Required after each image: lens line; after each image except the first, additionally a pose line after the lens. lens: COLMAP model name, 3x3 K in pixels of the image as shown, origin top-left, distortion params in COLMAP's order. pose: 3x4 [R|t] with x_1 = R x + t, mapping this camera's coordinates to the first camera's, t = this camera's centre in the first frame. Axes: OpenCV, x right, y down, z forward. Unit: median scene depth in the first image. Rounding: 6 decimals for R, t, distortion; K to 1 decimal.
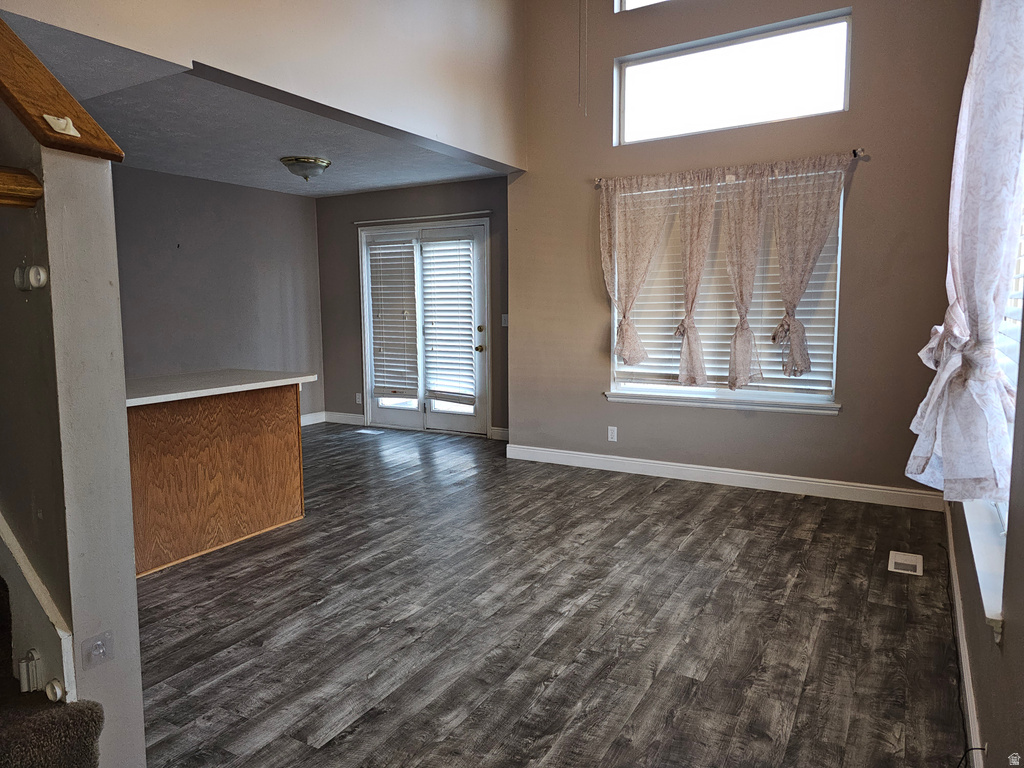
lens RADIAL K [[689.6, 0, 511.6], [0, 689.6, 379.4], [0, 0, 1]] dist [0.062779, -0.061746]
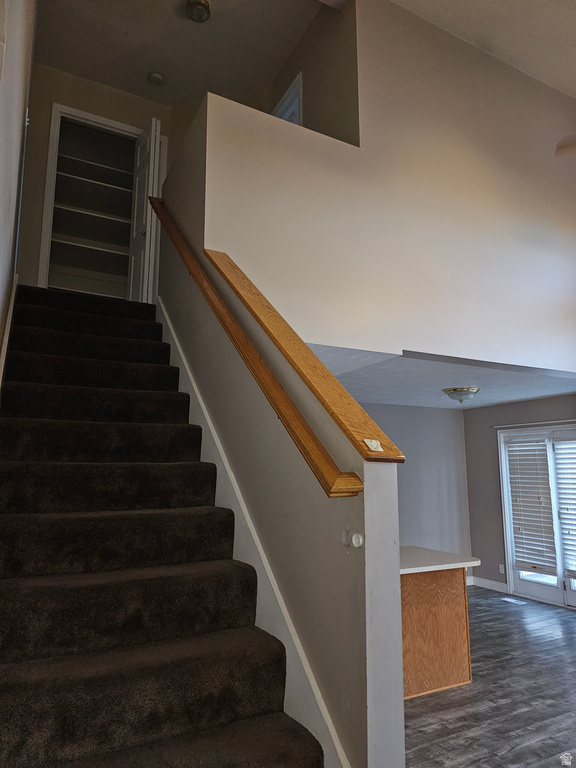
lens RADIAL K [[517.2, 0, 290.7], [0, 517.2, 385.0], [0, 0, 1]] dist [0.062779, -0.061746]
pose [[0.846707, -0.076153, -0.526582, -0.047414], [-0.067501, 0.966332, -0.248285, -0.056061], [0.527760, 0.245770, 0.813060, -0.039100]]
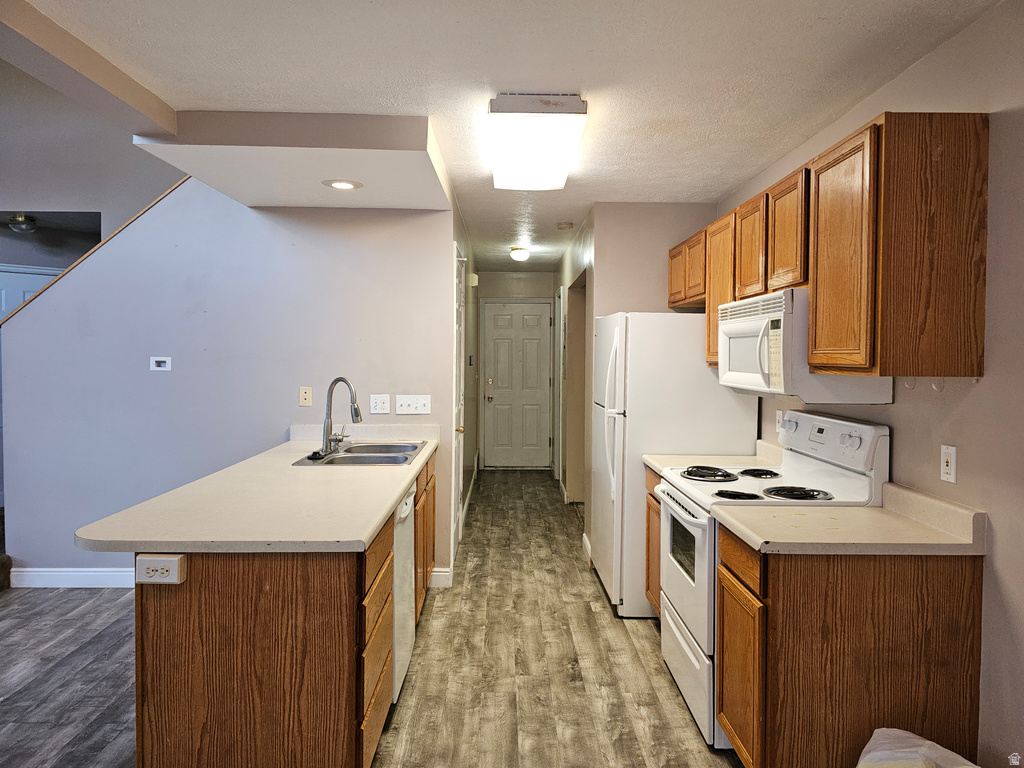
lens RADIAL K [[689.6, 0, 520.9], [0, 689.6, 375.3], [0, 0, 1]] dist [0.062779, -0.061746]
pose [[-0.854414, 0.022233, -0.519117, -0.300577], [-0.056469, 0.989193, 0.135309, -0.207072], [0.516515, 0.144924, -0.843925, 1.584074]]
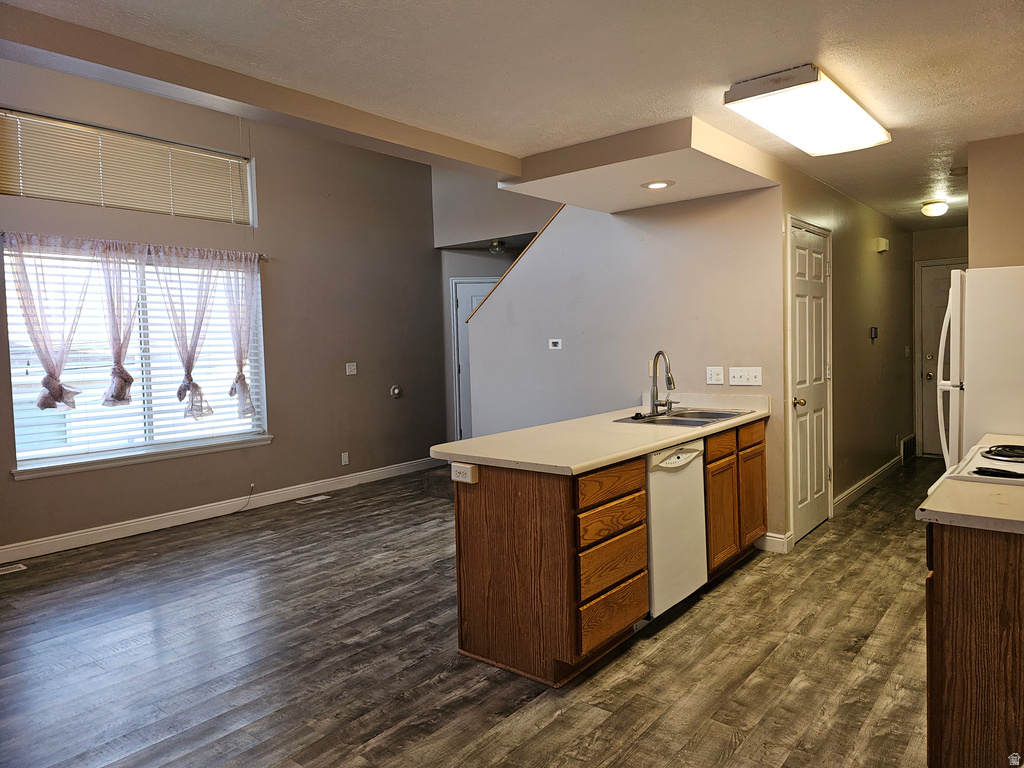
lens RADIAL K [[689.6, 0, 514.1], [0, 689.6, 376.1], [0, 0, 1]] dist [0.062779, -0.061746]
pose [[-0.986712, 0.032277, 0.159244, -0.513106], [0.058263, 0.985180, 0.161325, -0.213633], [-0.151677, 0.168460, -0.973969, 1.763517]]
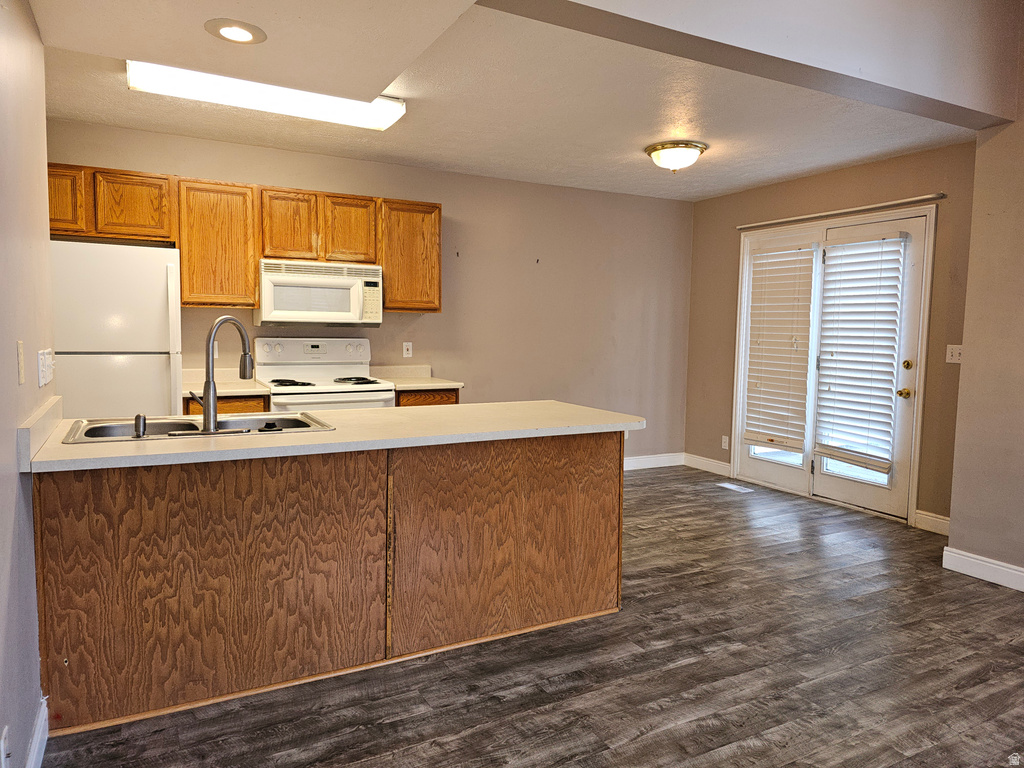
lens RADIAL K [[689.6, 0, 511.6], [0, 689.6, 376.2], [0, 0, 1]] dist [0.062779, -0.061746]
pose [[0.851445, 0.061378, -0.520839, -0.028571], [-0.081469, 0.996551, -0.015745, -0.030500], [0.518077, 0.055838, 0.853509, 0.313601]]
